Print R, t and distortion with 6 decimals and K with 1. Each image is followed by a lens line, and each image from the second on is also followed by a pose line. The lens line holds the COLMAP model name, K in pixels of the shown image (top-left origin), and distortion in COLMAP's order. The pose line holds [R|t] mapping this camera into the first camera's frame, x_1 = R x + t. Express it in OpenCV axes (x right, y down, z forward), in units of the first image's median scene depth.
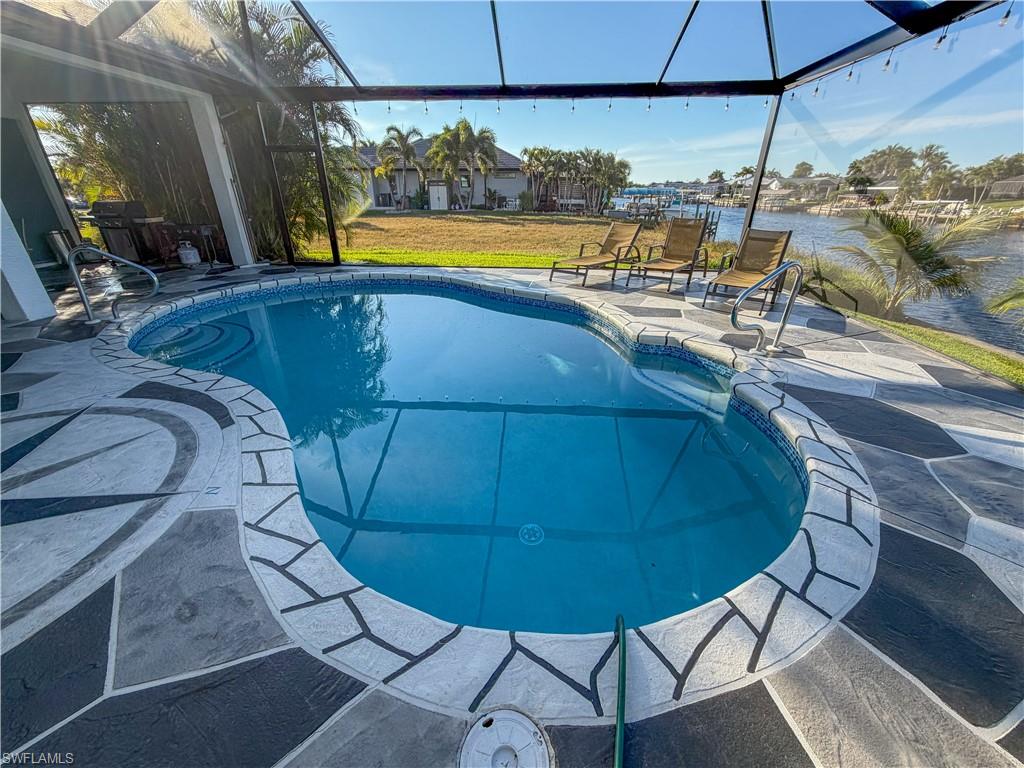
lens RADIAL K [[408.5, 0, 510.9], [0, 408.5, 385.4], [0, 0, 1]] dist [-0.000024, -0.000137]
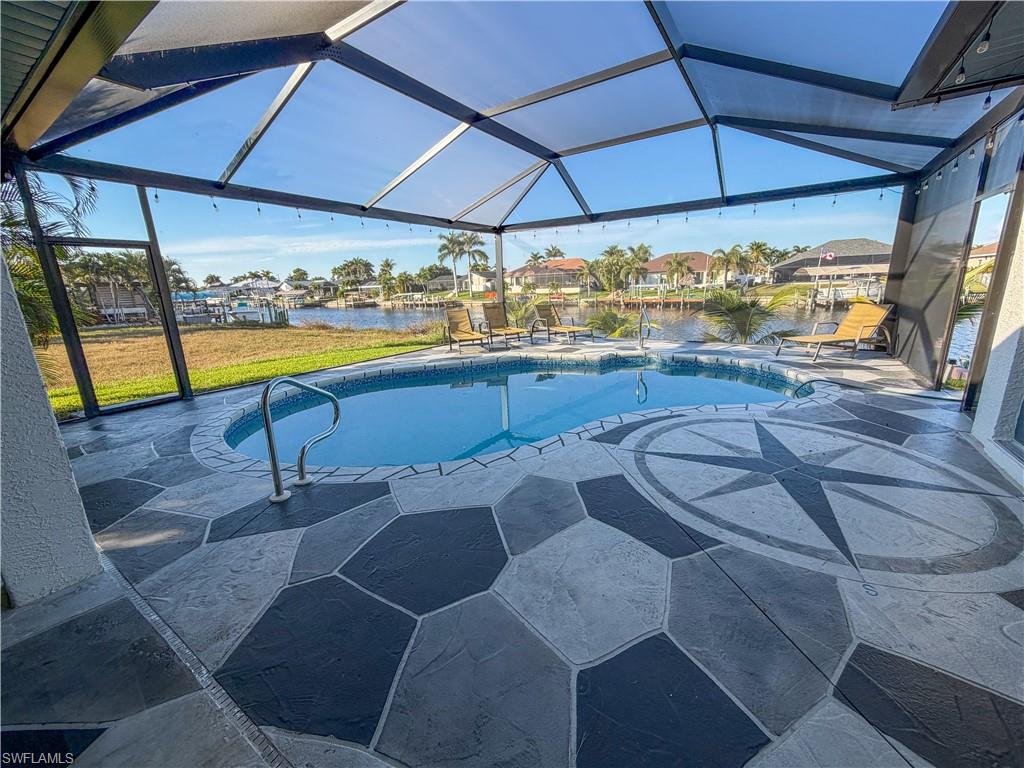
lens RADIAL K [[408.5, 0, 510.9], [0, 408.5, 385.4], [0, 0, 1]] dist [-0.000024, -0.000137]
pose [[0.490408, -0.227572, 0.841256, -1.993095], [0.405720, 0.913935, 0.010719, -0.259444], [-0.771292, 0.336058, 0.540531, 0.505532]]
